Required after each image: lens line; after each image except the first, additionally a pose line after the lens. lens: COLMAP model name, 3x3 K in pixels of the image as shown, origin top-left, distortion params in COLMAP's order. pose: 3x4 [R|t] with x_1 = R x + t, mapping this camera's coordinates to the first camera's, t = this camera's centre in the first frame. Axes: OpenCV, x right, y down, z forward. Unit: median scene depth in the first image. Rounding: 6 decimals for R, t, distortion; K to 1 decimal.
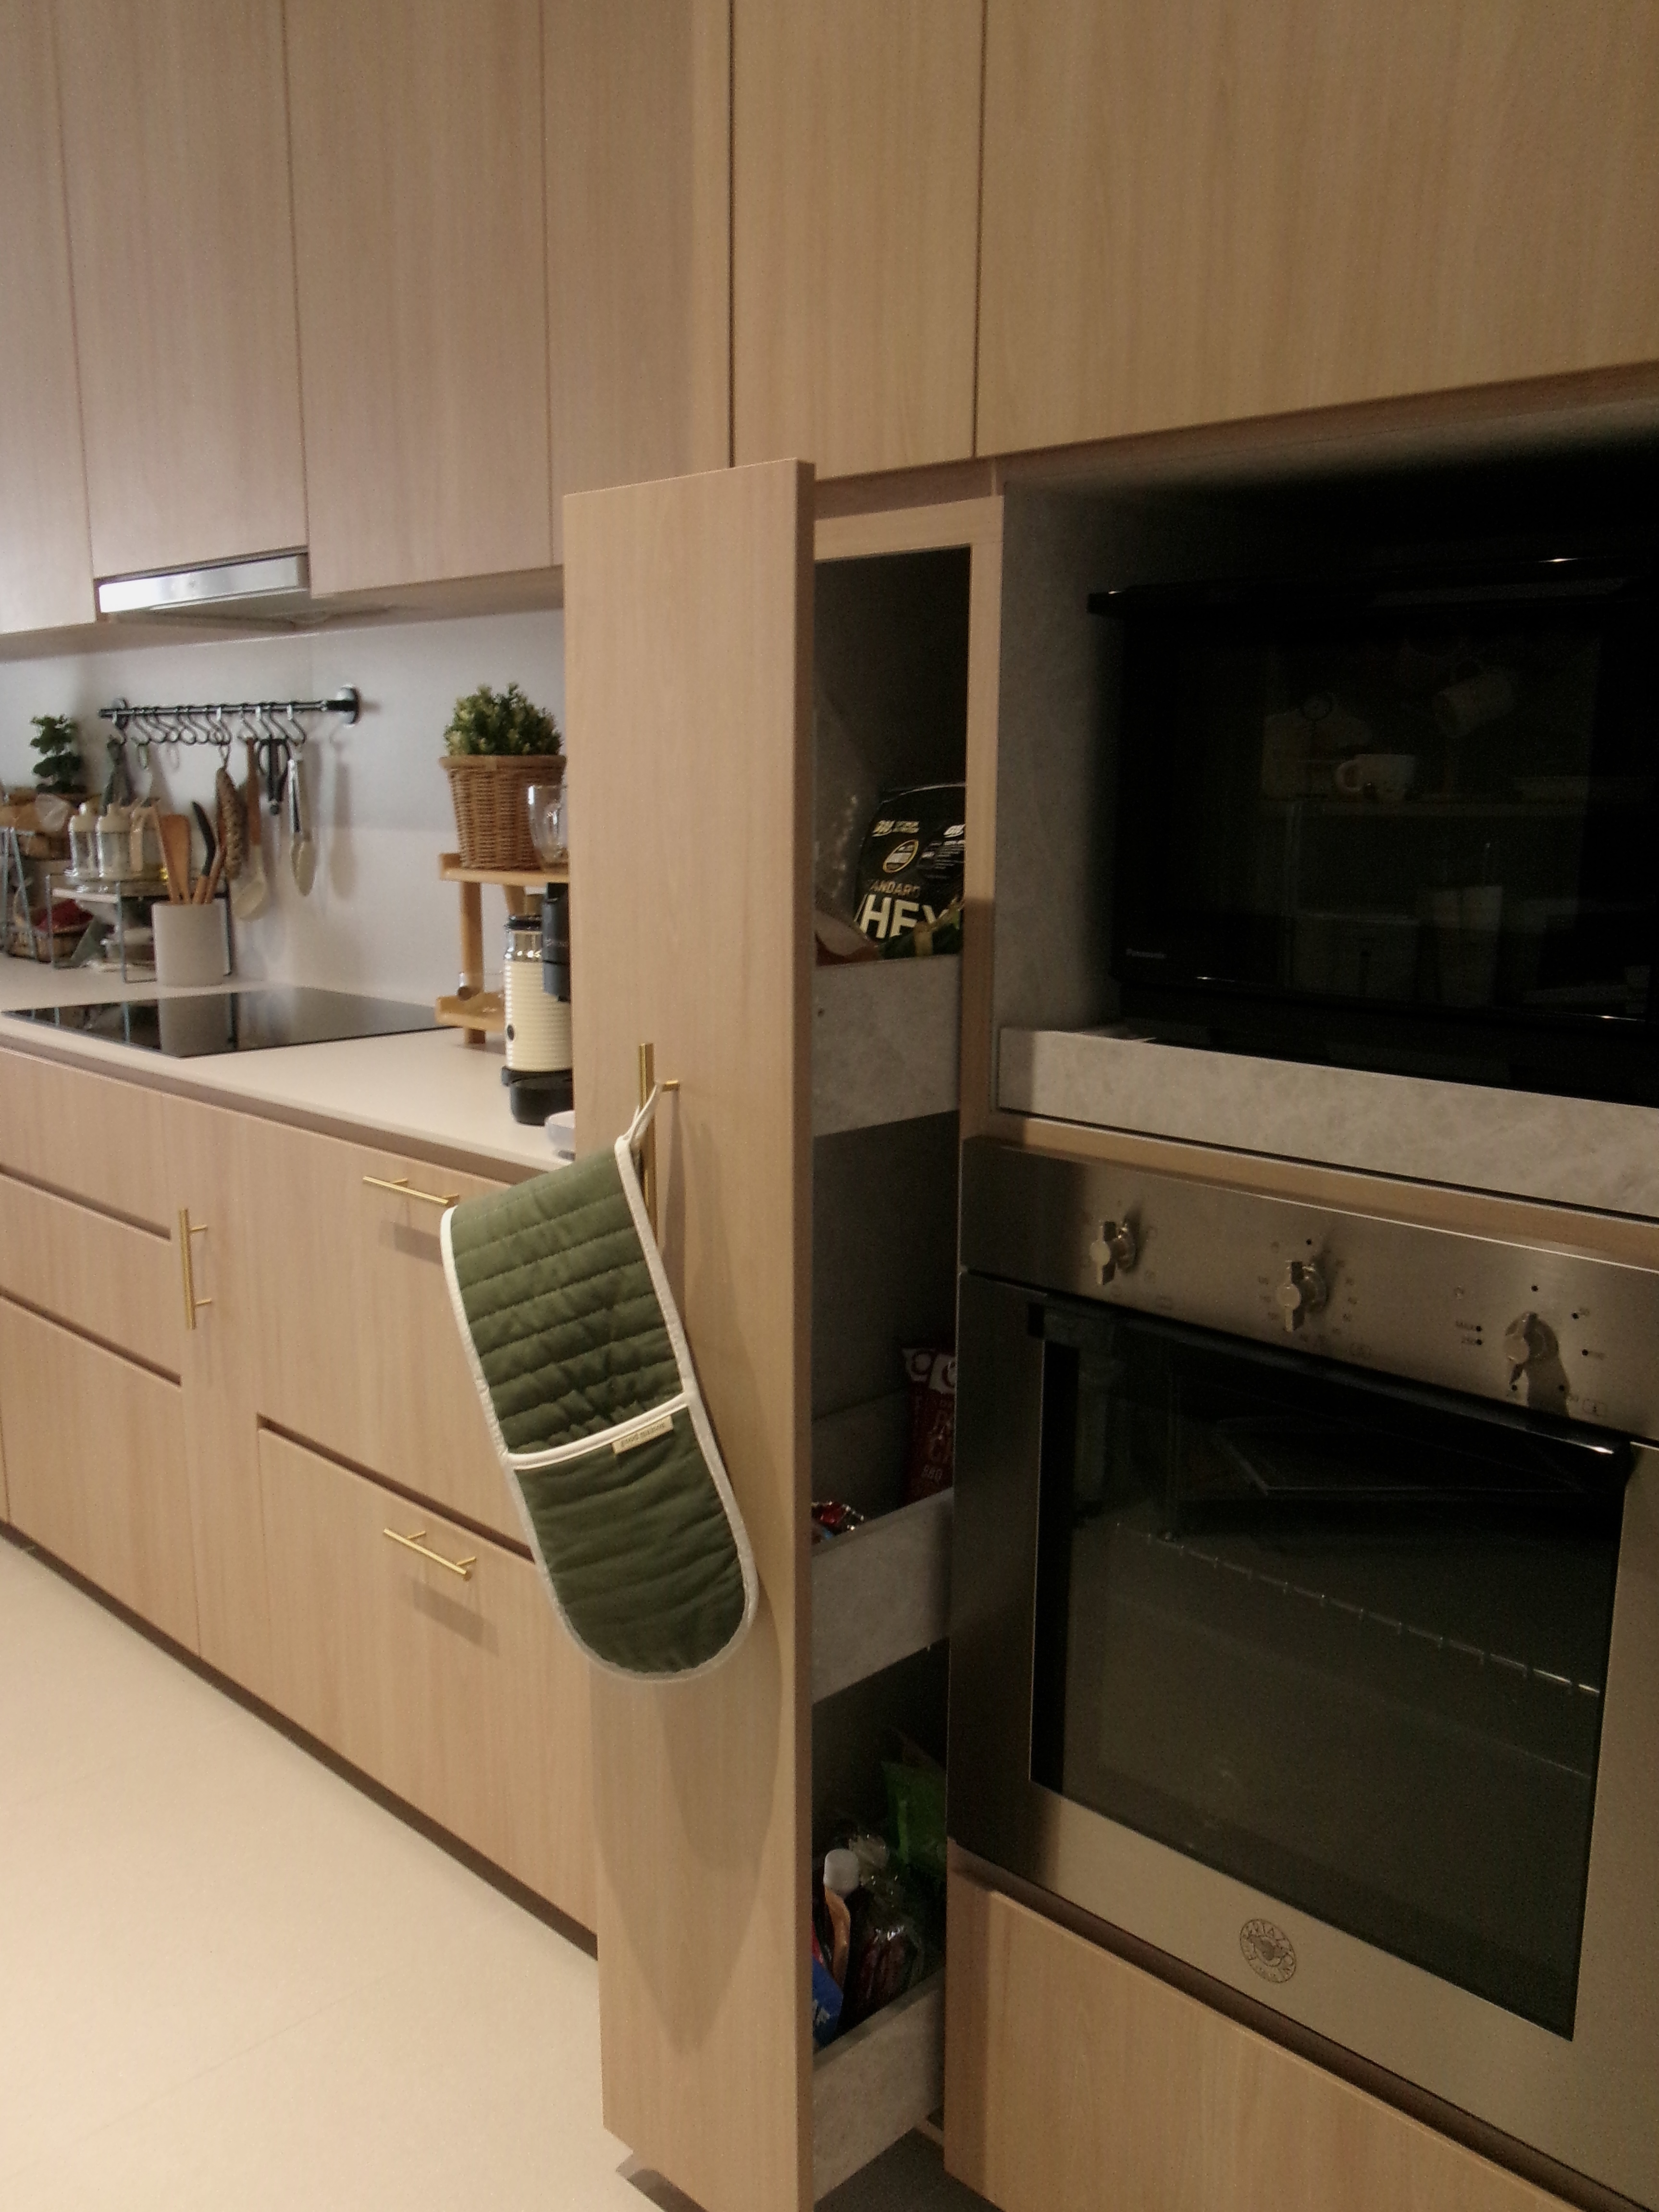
lens RADIAL K [[1819.5, 0, 820.3], [0, 1819.5, 1110.7], [0, 0, 1]] dist [-0.016958, 0.022253]
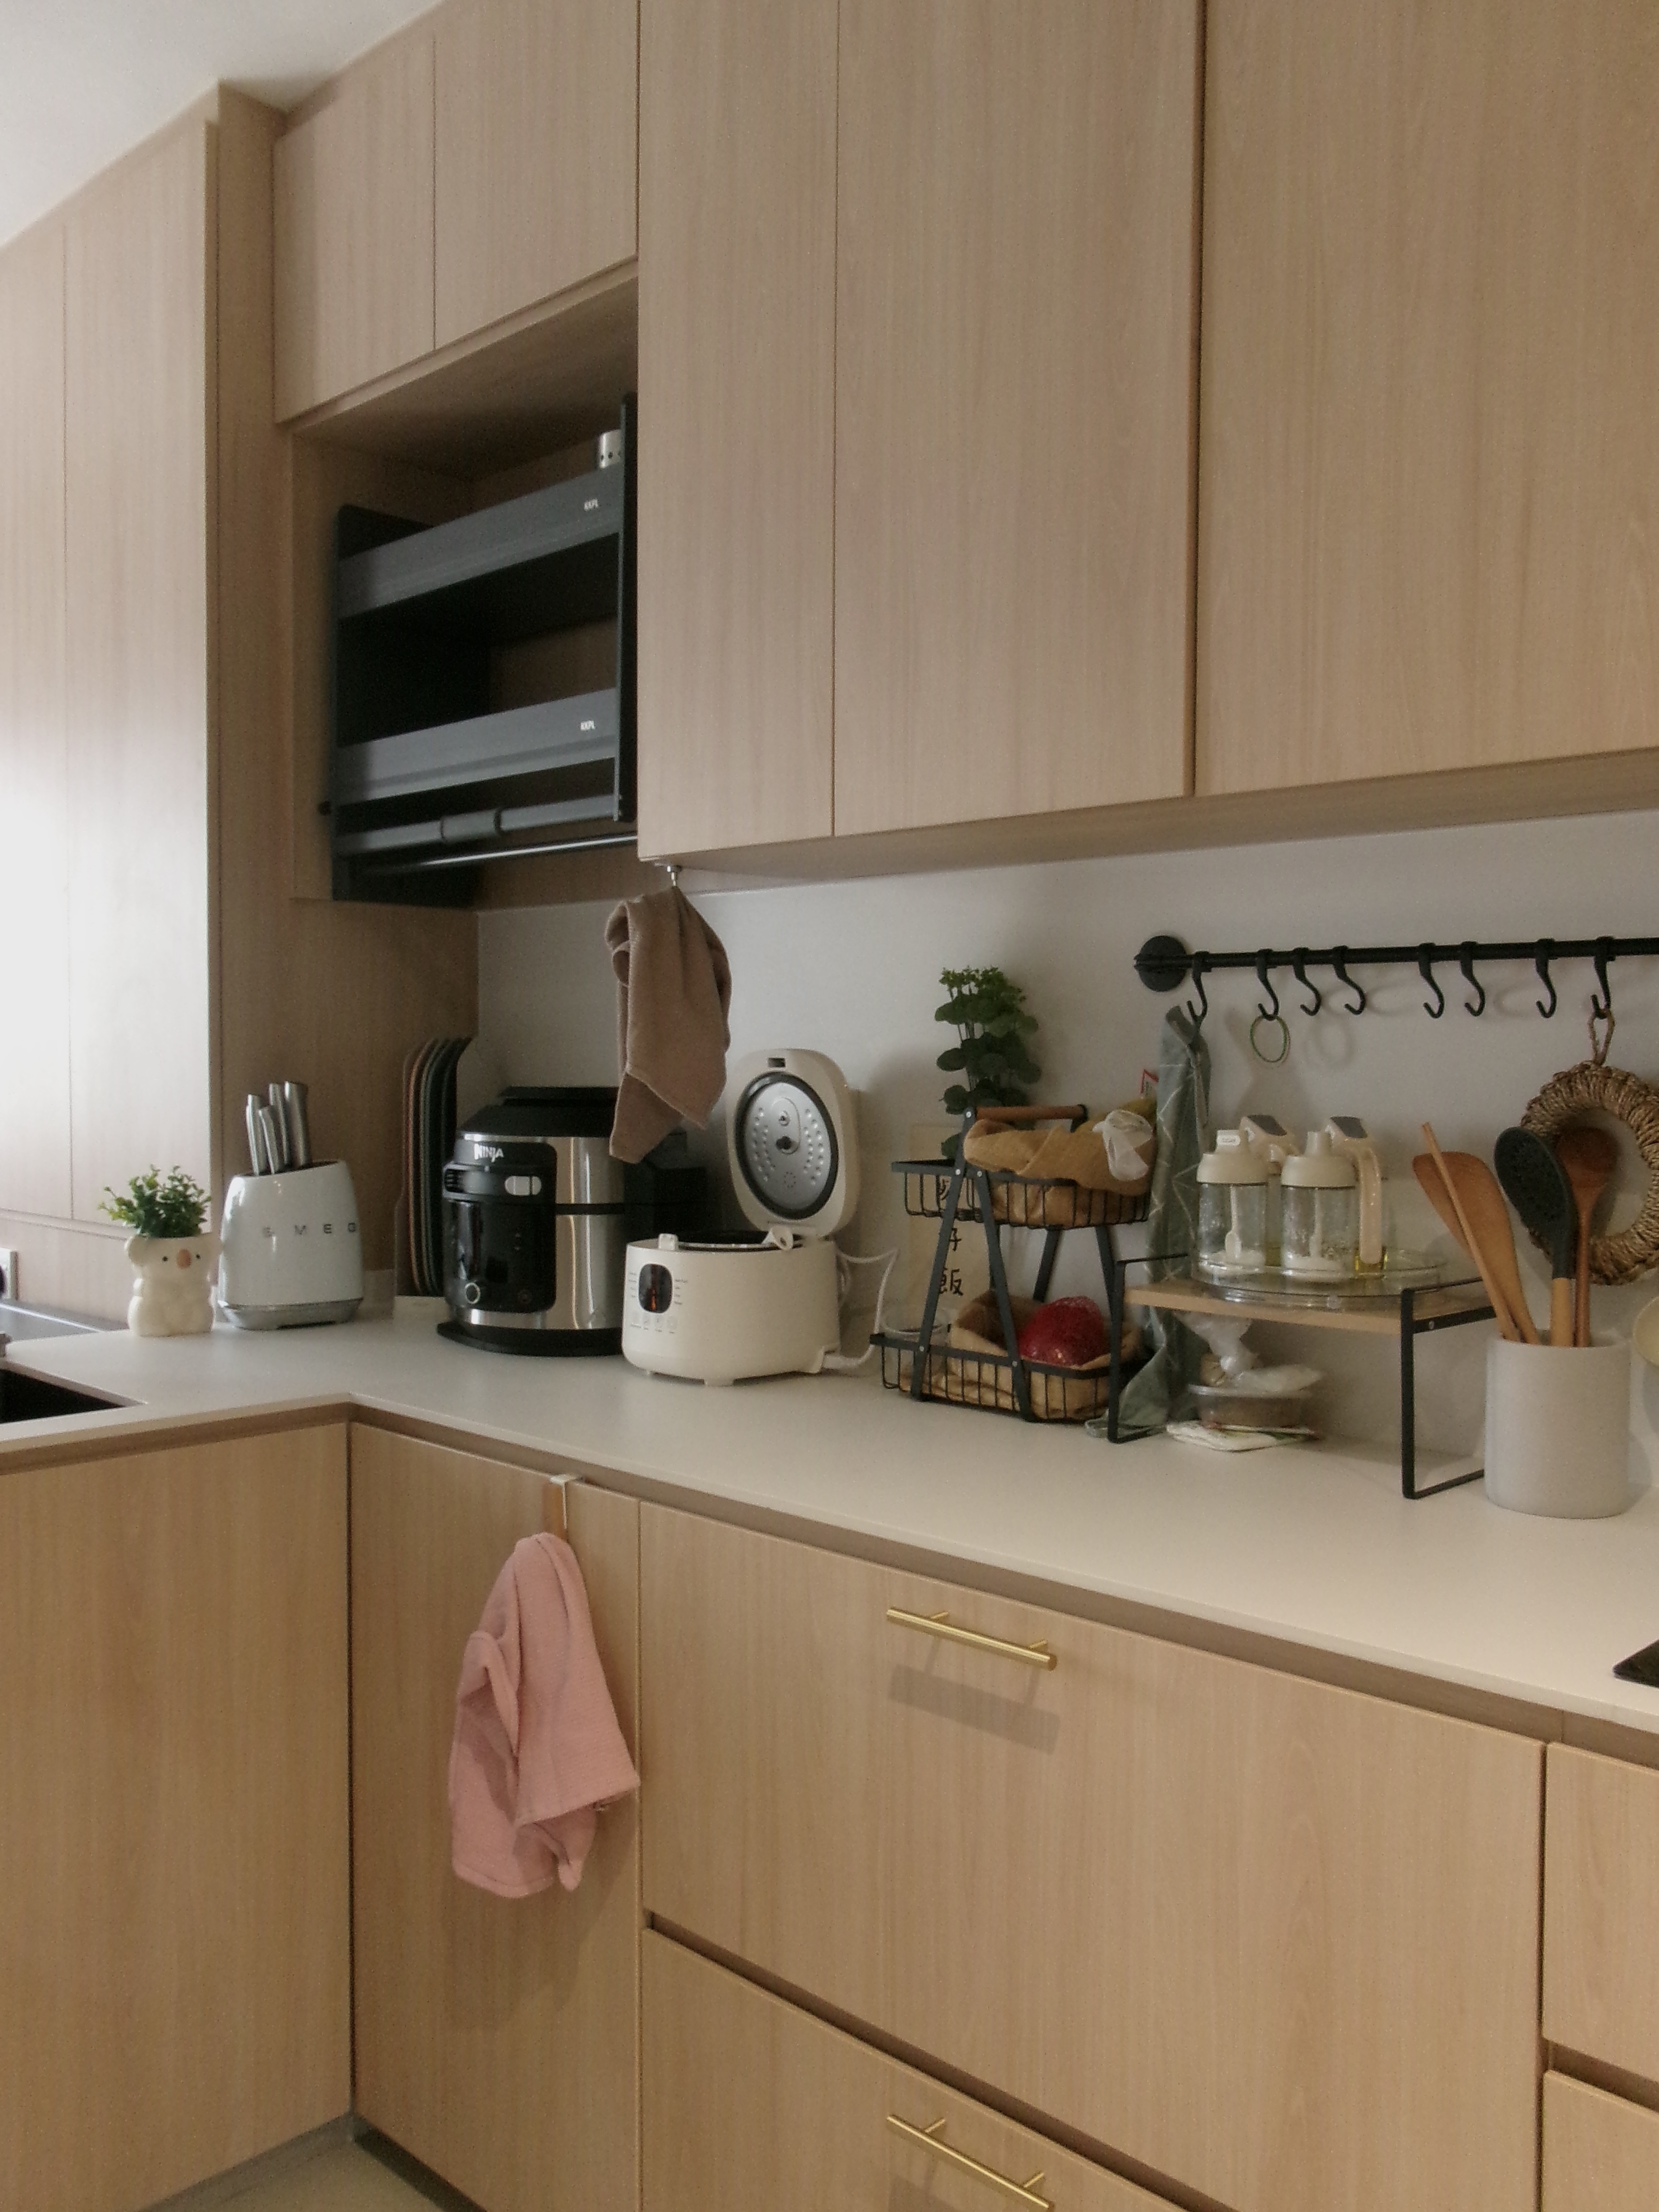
lens RADIAL K [[1819.5, 0, 820.3], [0, 1819.5, 1110.7], [0, 0, 1]] dist [-0.016958, 0.022253]
pose [[0.999992, 0.001009, -0.003863, -0.574100], [-0.001577, 0.988703, -0.149880, -0.107038], [0.003669, 0.149885, 0.988697, 0.540004]]
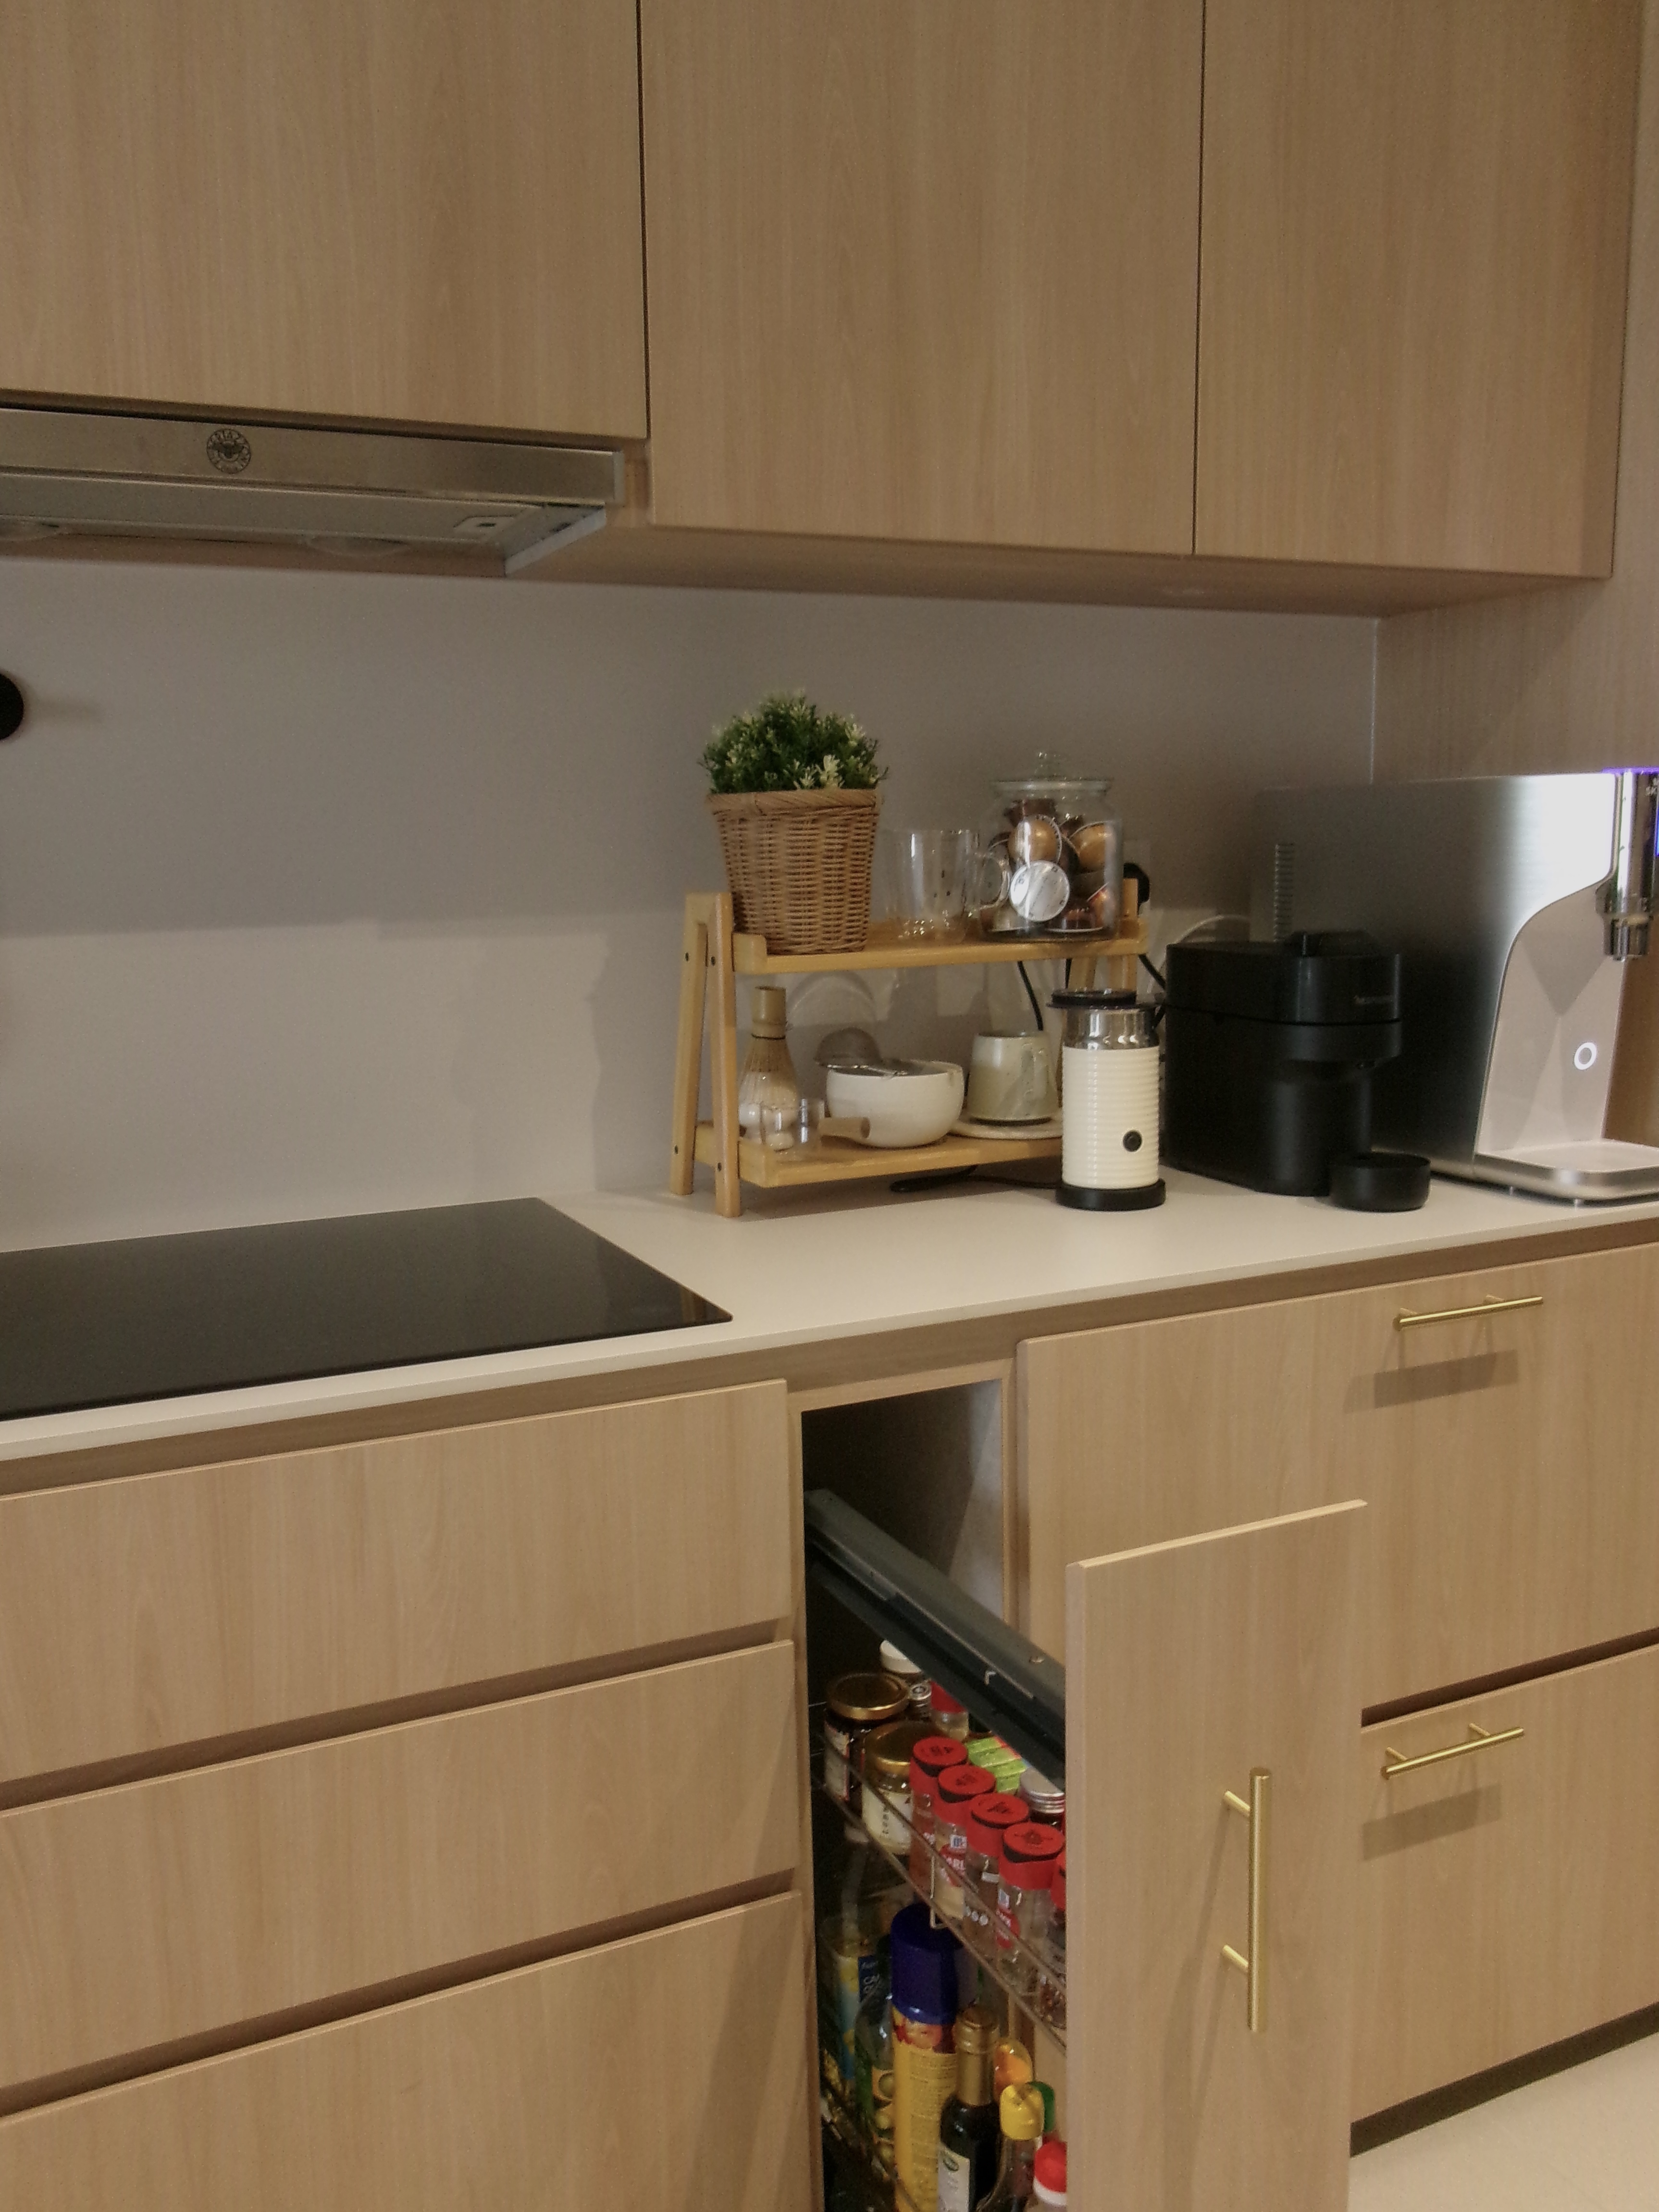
lens RADIAL K [[1819.5, 0, 820.3], [0, 1819.5, 1110.7], [0, 0, 1]] dist [-0.016958, 0.022253]
pose [[0.355993, -0.148608, 0.922597, -0.675752], [0.192651, 0.977738, 0.083153, -0.105670], [-0.914415, 0.148137, 0.376697, 0.599642]]
